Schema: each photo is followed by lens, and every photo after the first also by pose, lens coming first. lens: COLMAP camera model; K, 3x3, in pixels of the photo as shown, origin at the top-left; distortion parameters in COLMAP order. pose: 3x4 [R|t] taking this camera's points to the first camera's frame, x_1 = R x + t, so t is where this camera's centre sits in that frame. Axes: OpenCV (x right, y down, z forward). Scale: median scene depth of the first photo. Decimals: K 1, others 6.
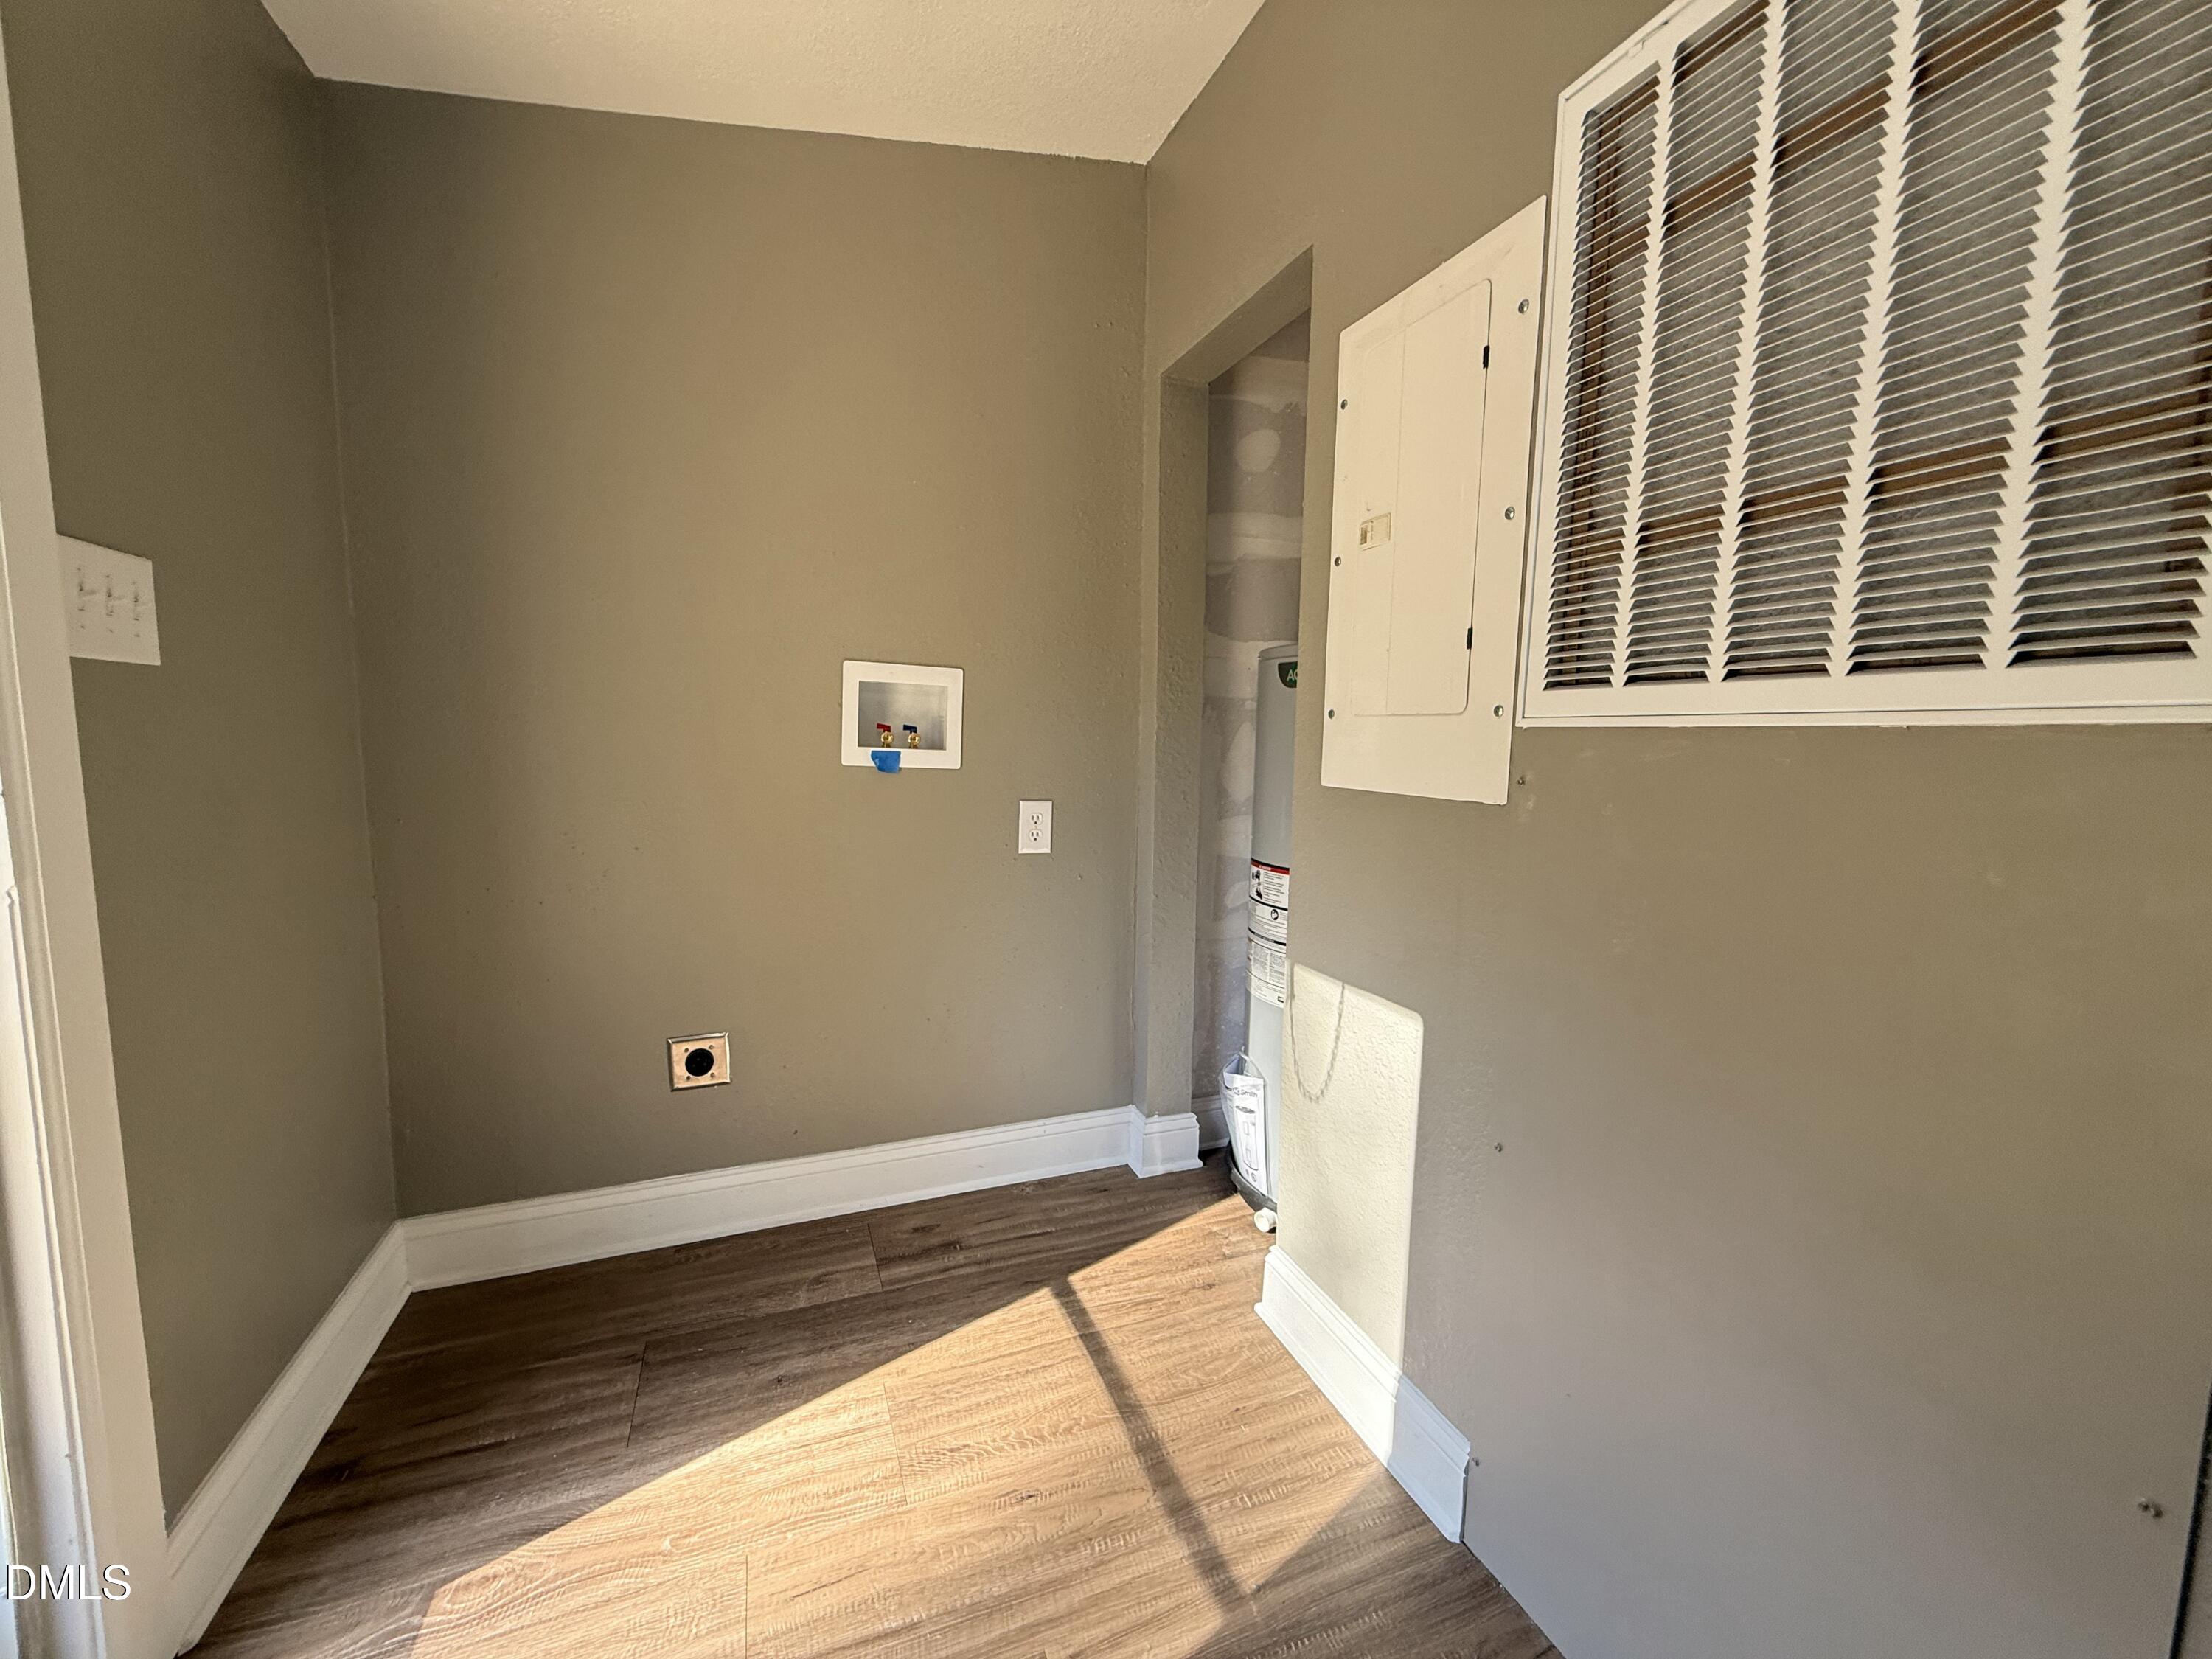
lens RADIAL K [[879.2, 0, 1101.8], [0, 879.2, 827.6], [0, 0, 1]] dist [0.000154, 0.000141]
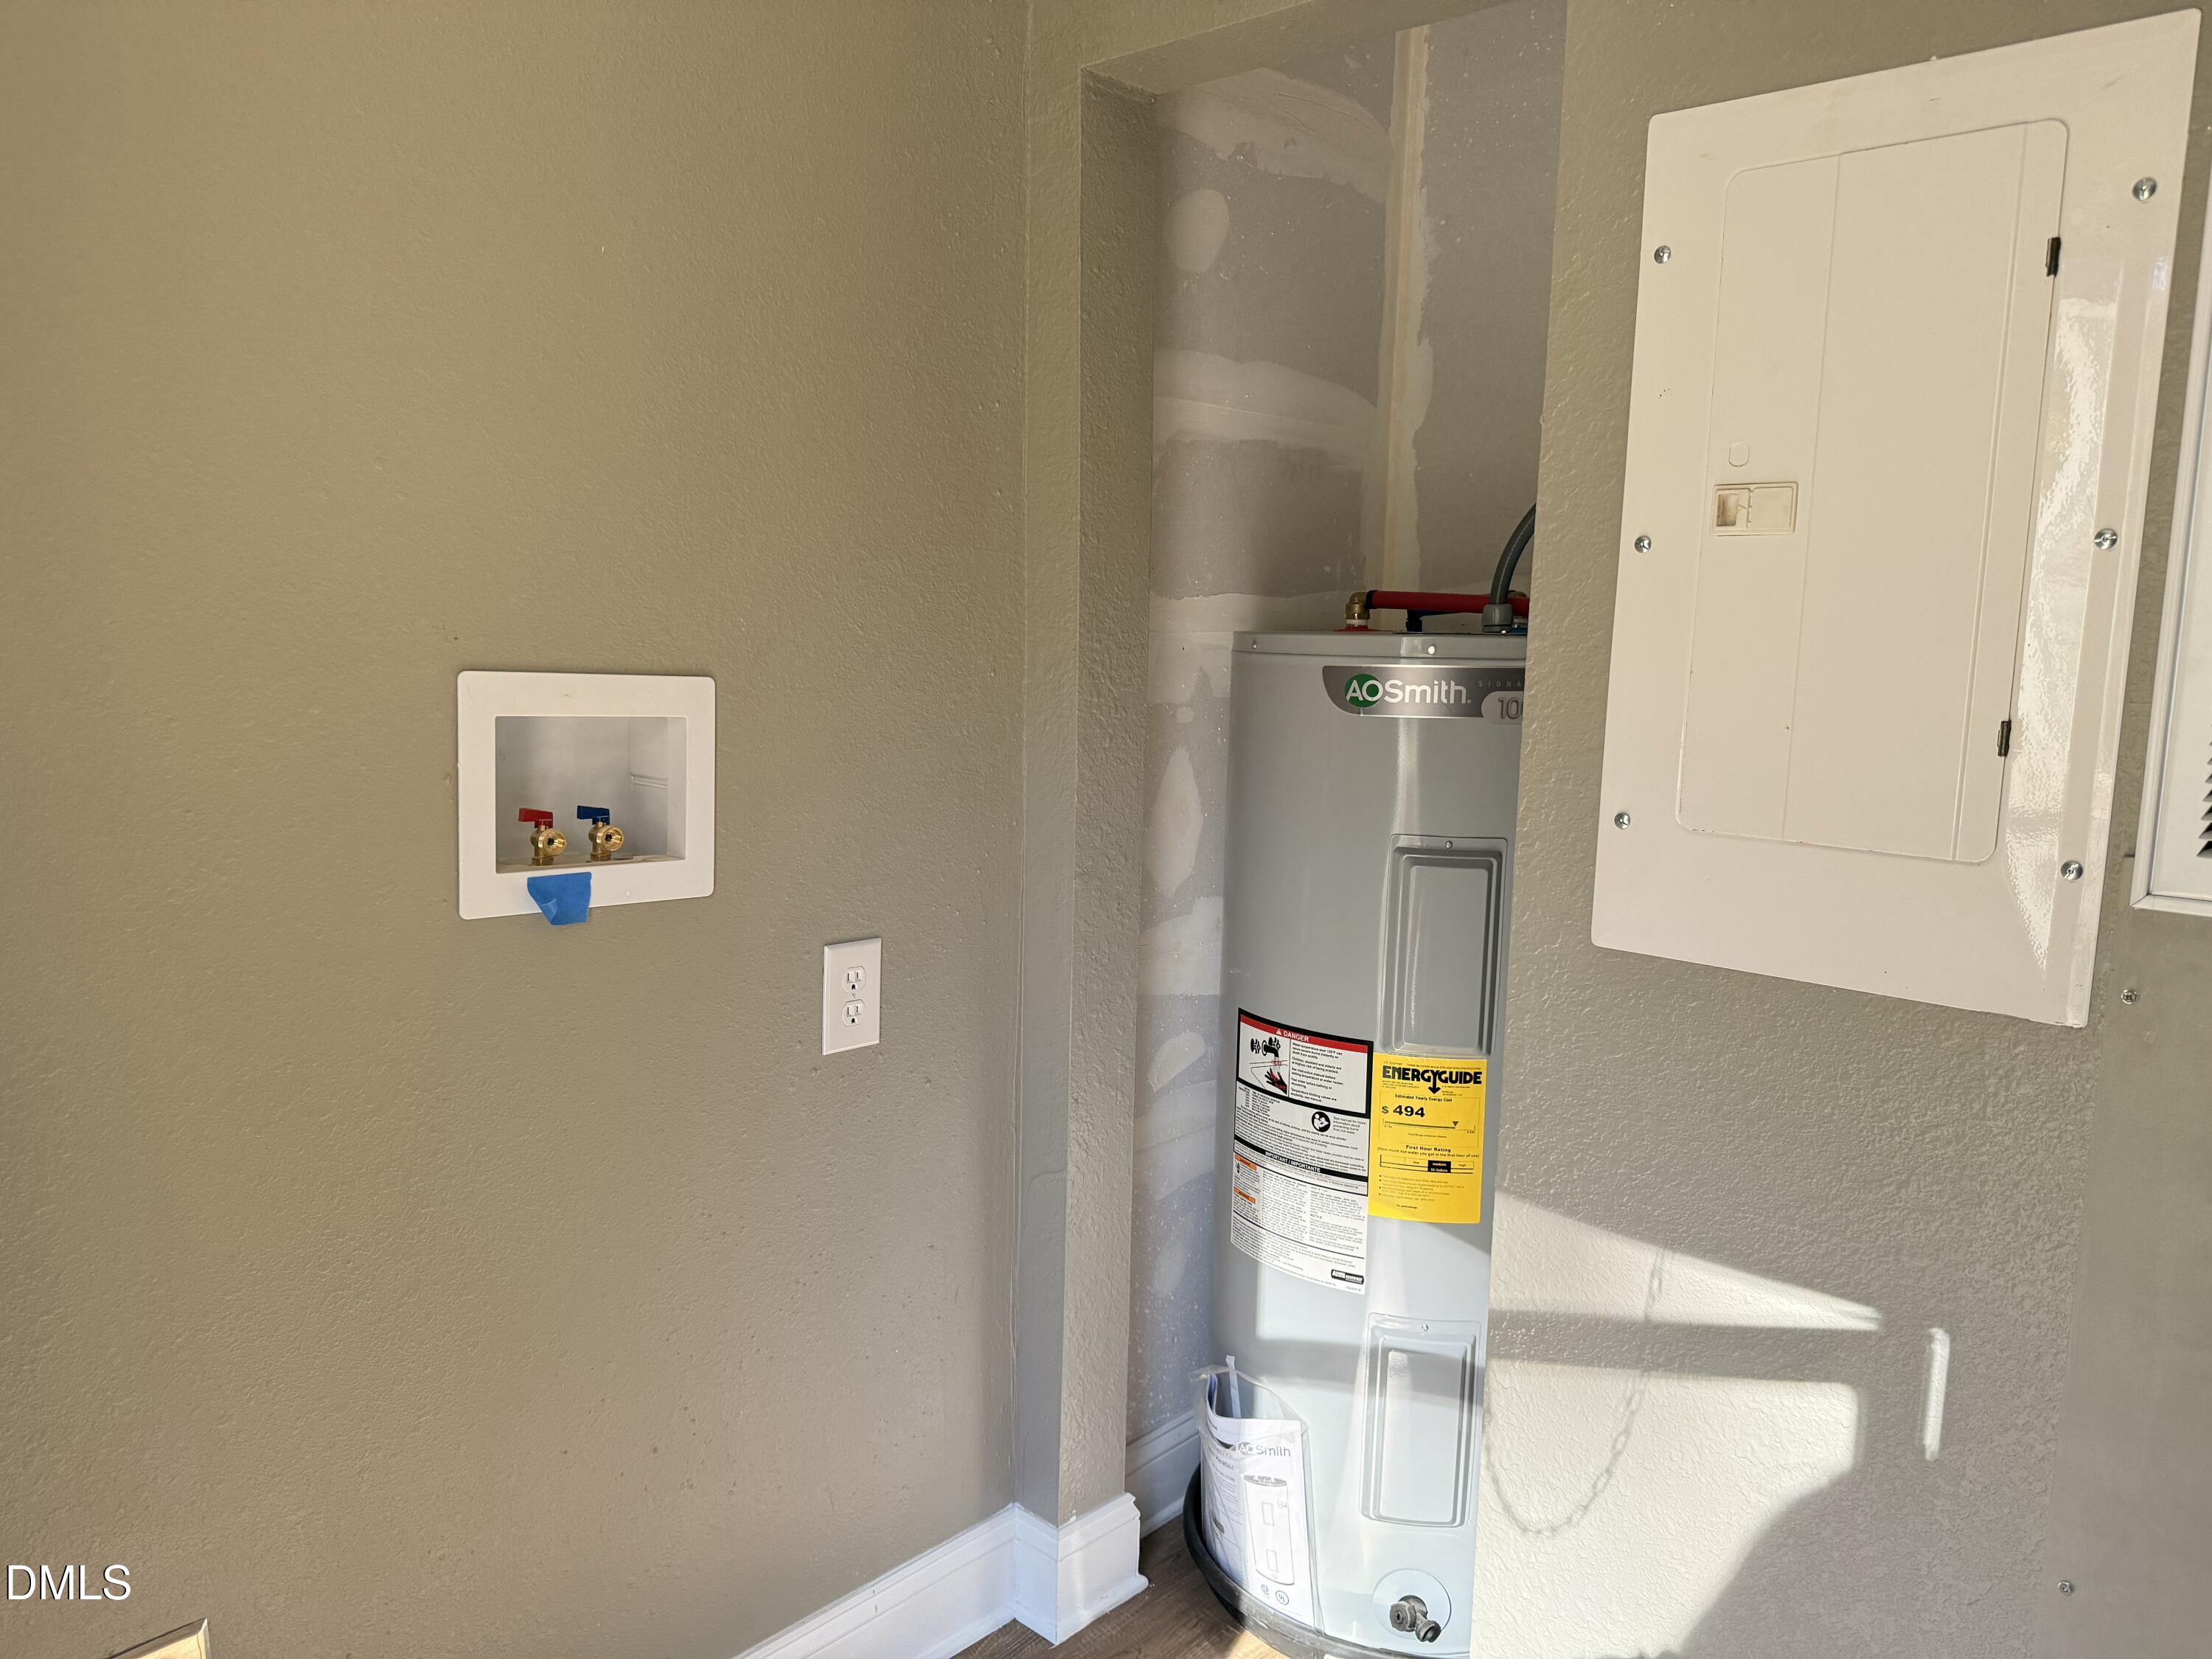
lens RADIAL K [[1562.2, 0, 1106.0], [0, 1562.2, 829.5], [0, 0, 1]] dist [0.051874, -0.064211]
pose [[0.903692, -0.057043, 0.424366, -0.319956], [0.039117, 0.997940, 0.050842, -0.134463], [-0.426393, -0.029345, 0.904062, 0.182592]]
